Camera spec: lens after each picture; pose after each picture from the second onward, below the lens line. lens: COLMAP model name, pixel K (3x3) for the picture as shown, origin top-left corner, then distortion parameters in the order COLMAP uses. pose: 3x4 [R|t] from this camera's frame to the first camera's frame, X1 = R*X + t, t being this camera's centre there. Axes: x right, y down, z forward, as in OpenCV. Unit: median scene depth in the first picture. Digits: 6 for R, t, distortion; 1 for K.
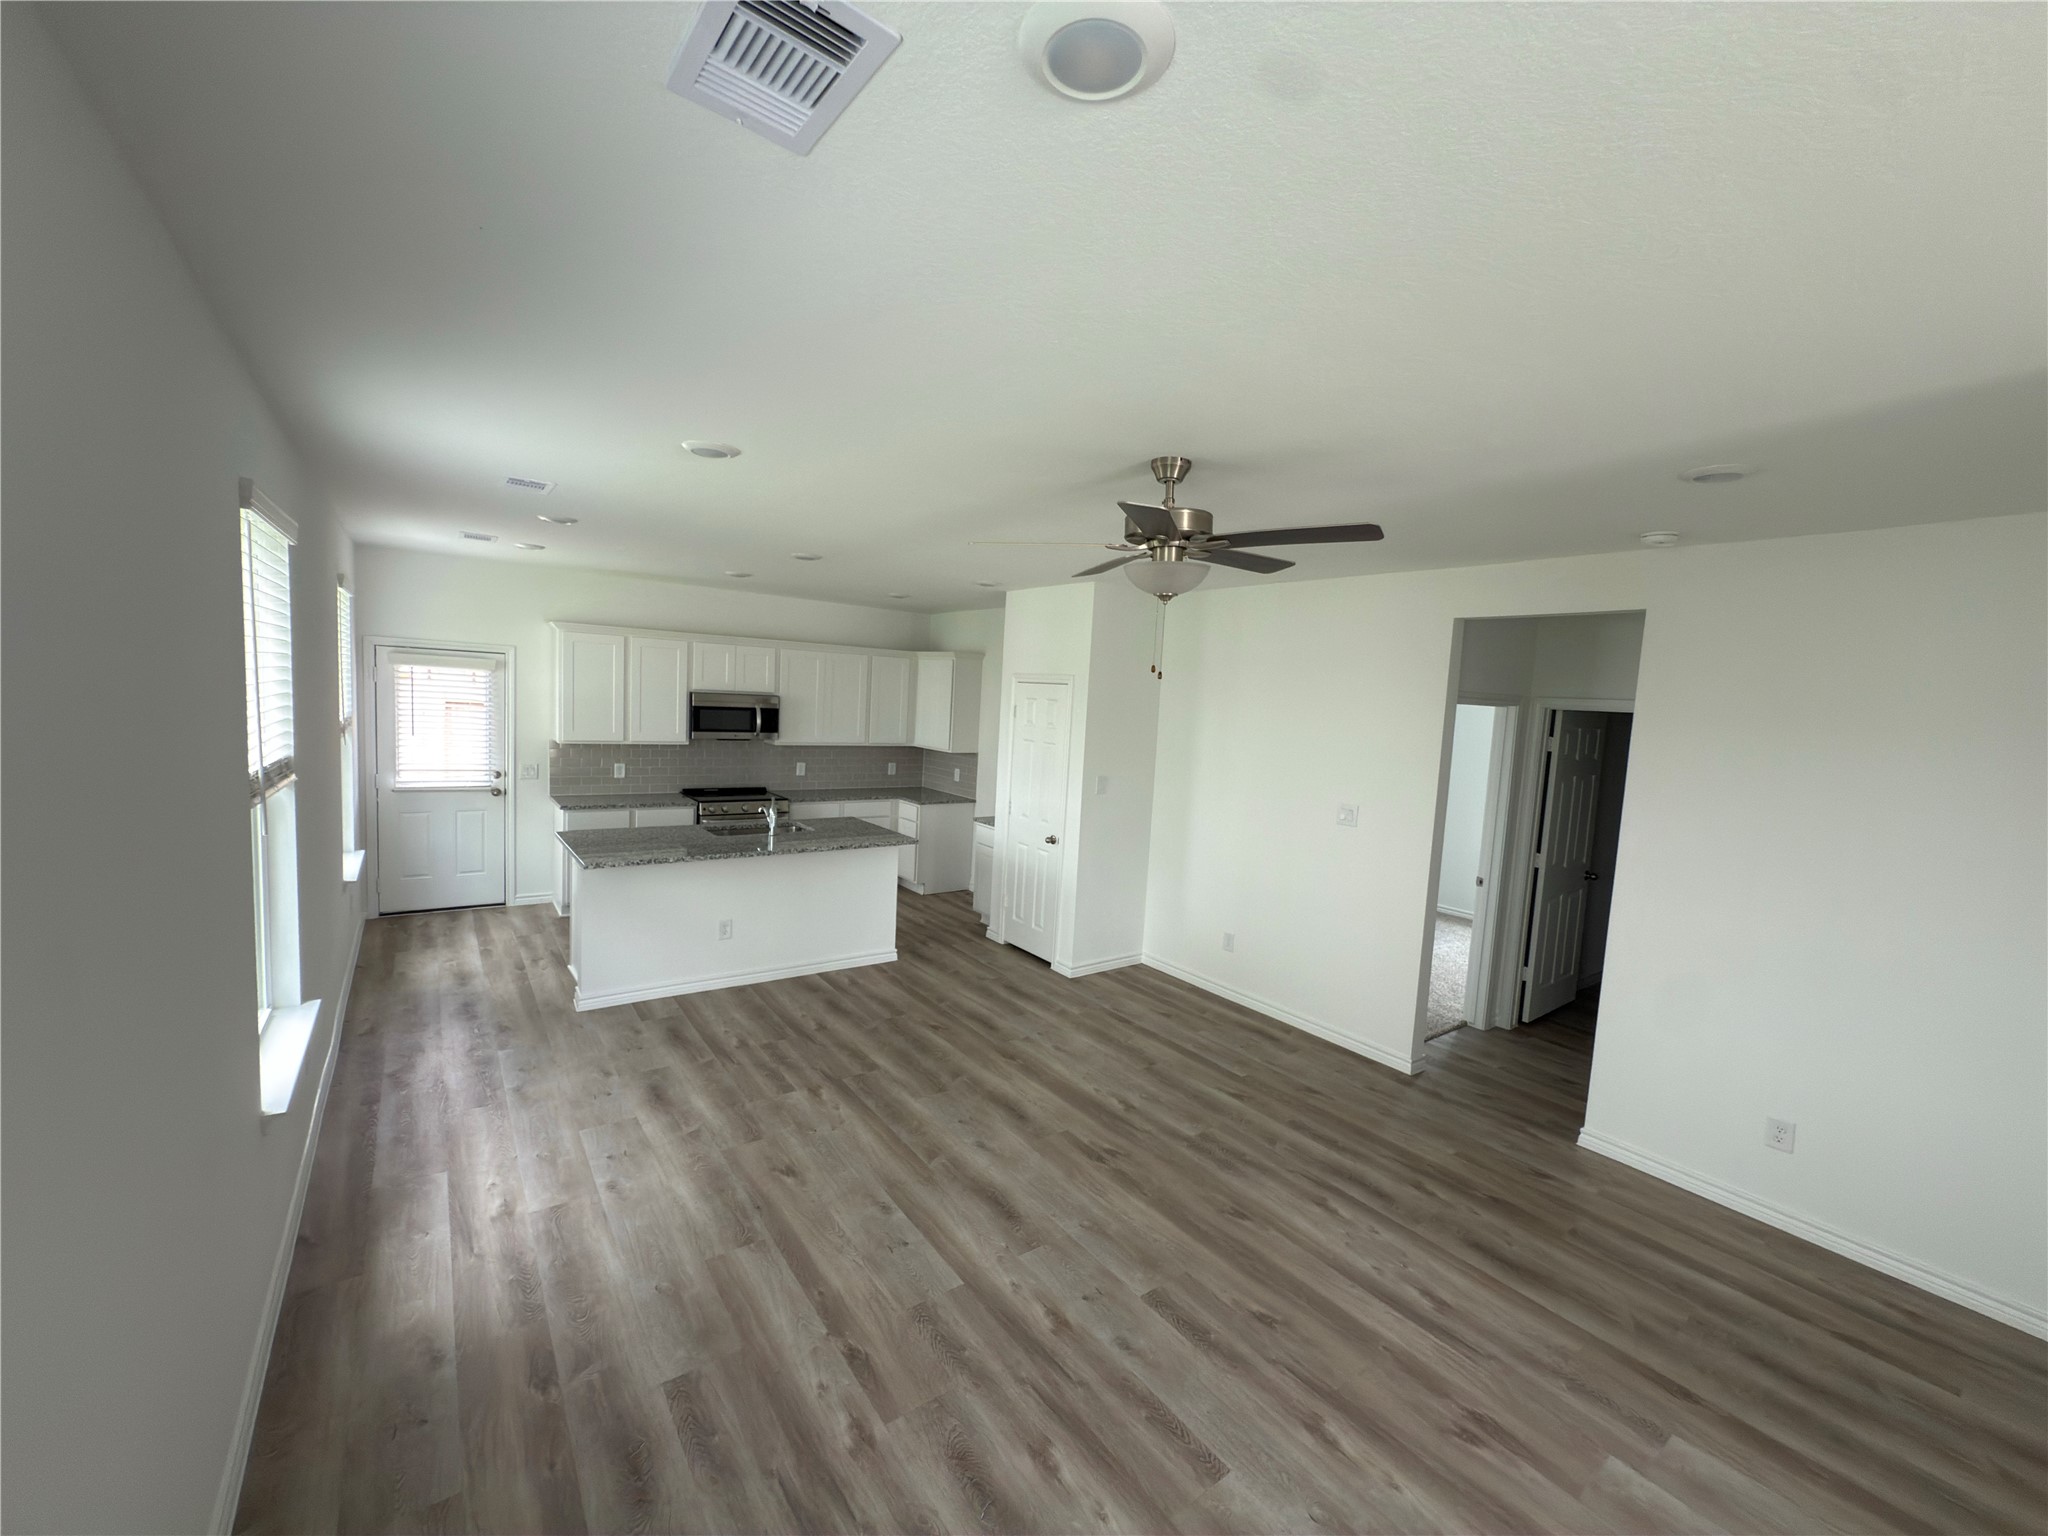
lens RADIAL K [[816.2, 0, 1024.0], [0, 816.2, 768.0], [0, 0, 1]] dist [0.000106, 0.000256]
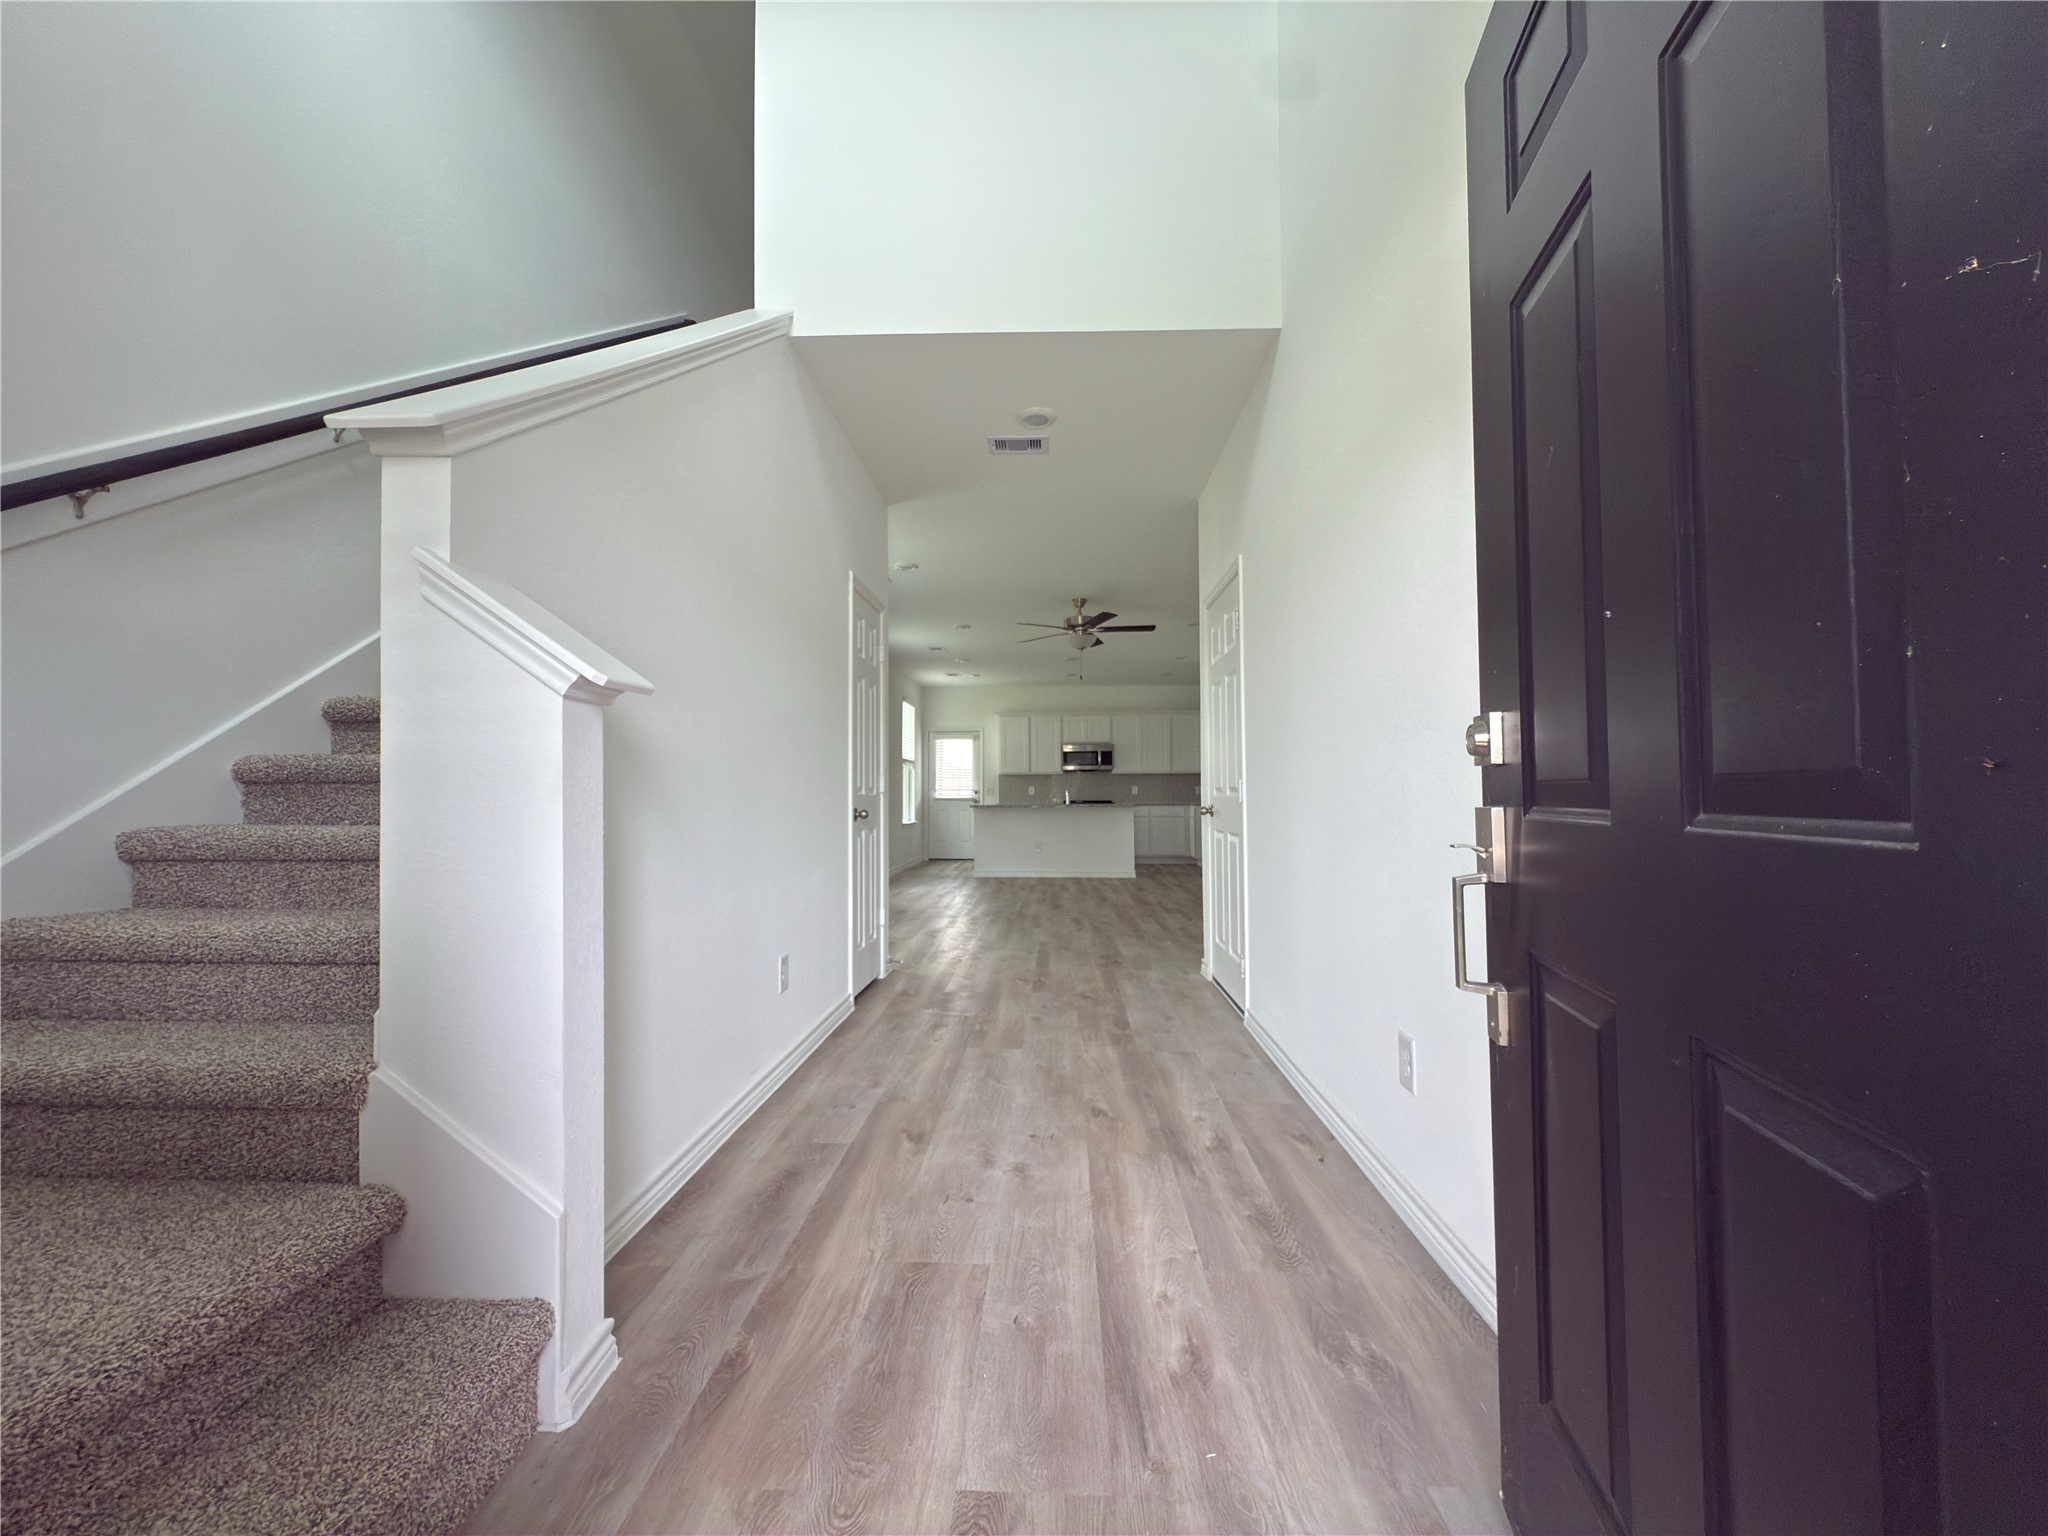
lens RADIAL K [[816.2, 0, 1024.0], [0, 816.2, 768.0], [0, 0, 1]] dist [0.000106, 0.000256]
pose [[0.778484, -0.080751, -0.622448, 0.963055], [-0.009046, 0.990143, -0.139766, 0.317894], [0.627599, 0.114436, 0.770081, -0.645340]]
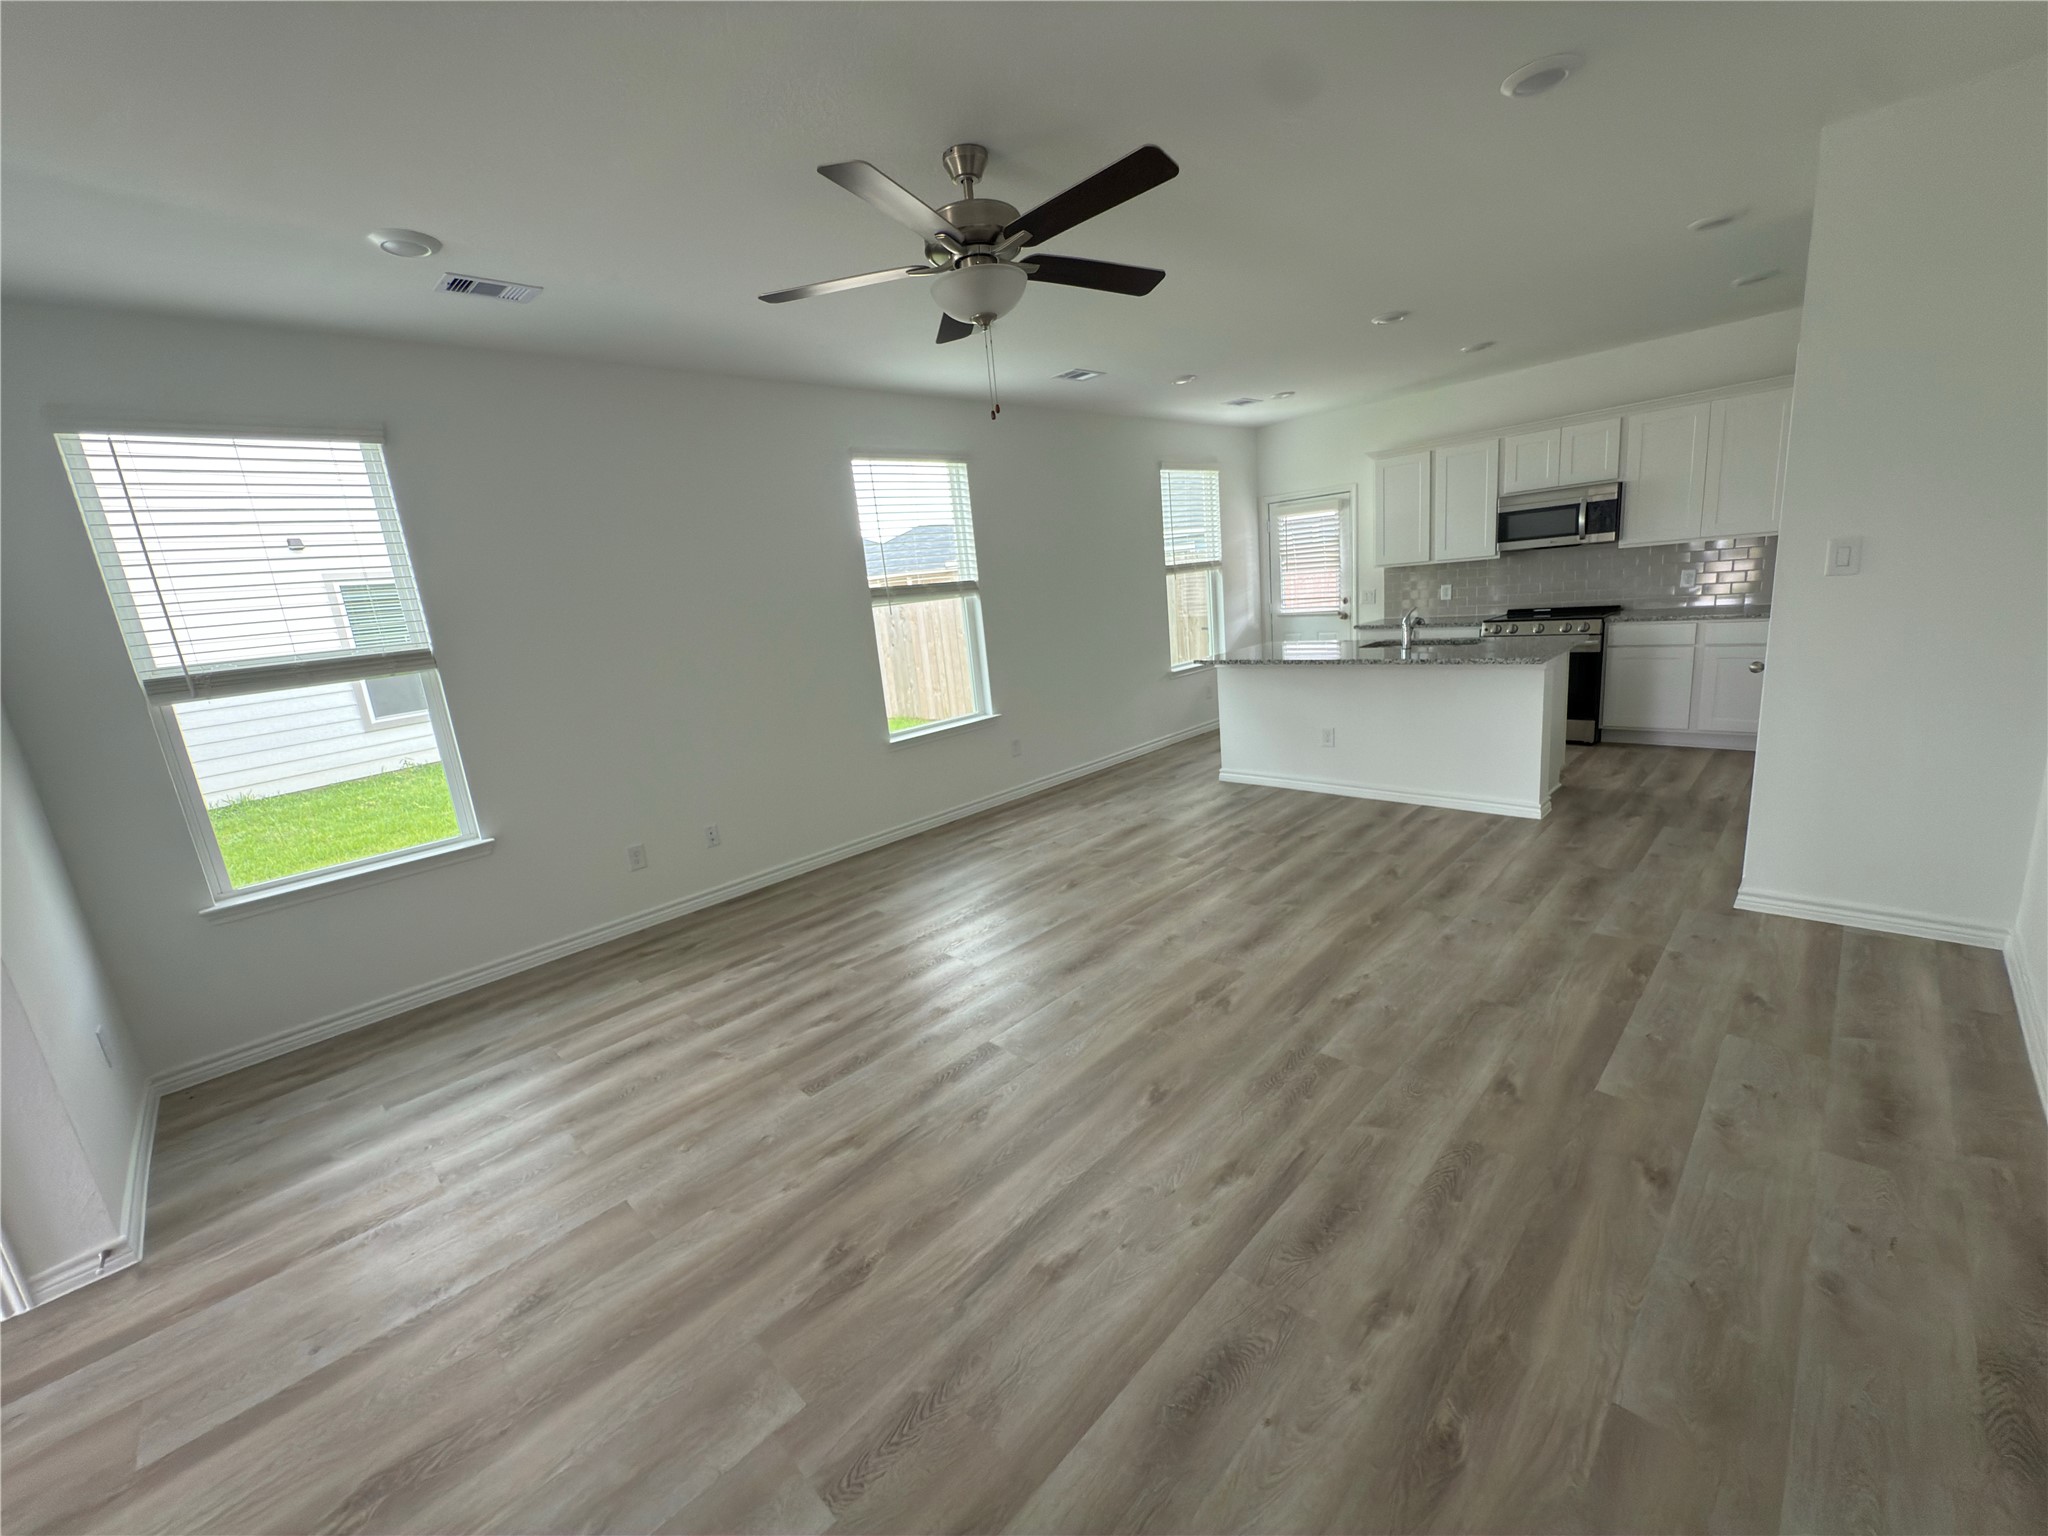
lens RADIAL K [[816.2, 0, 1024.0], [0, 816.2, 768.0], [0, 0, 1]] dist [0.000106, 0.000256]
pose [[0.141087, 0.152017, -0.978256, 0.660143], [0.016668, 0.987636, 0.155879, 0.077468], [0.989857, -0.038298, 0.136808, 0.533503]]
